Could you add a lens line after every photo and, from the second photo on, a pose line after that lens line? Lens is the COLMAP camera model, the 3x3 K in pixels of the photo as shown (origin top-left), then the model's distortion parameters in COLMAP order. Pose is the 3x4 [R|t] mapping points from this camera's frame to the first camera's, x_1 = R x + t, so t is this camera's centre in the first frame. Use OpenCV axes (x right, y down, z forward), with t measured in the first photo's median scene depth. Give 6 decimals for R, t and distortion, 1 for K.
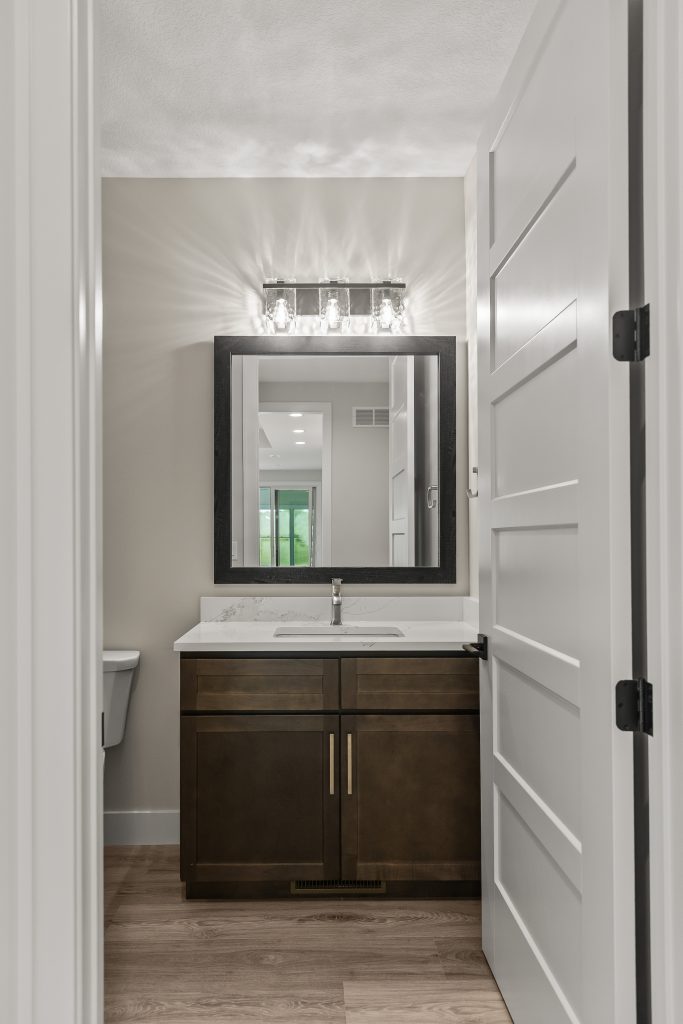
lens RADIAL K [[868.7, 0, 339.0], [0, 868.7, 520.0], [0, 0, 1]] dist [0.000580, 0.012413]
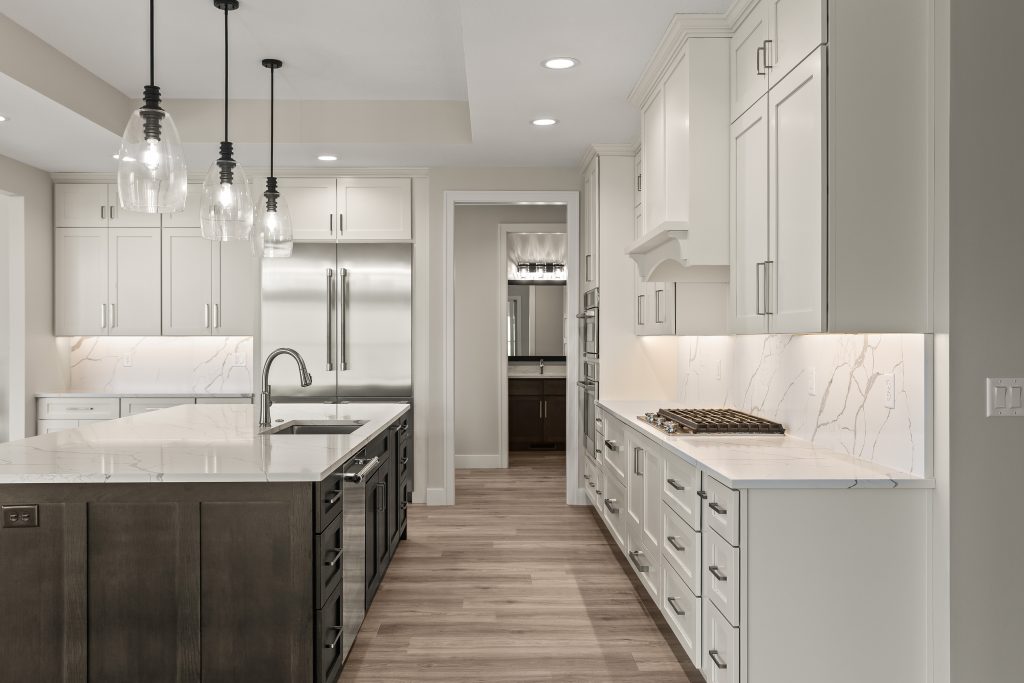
lens RADIAL K [[690.1, 0, 521.6], [0, 690.1, 346.0], [0, 0, 1]] dist [-0.001493, 0.000995]
pose [[0.999898, 0.002806, -0.014029, -0.038967], [-0.002446, 0.999669, 0.025614, -0.041860], [0.014097, -0.025577, 0.999573, -1.412991]]
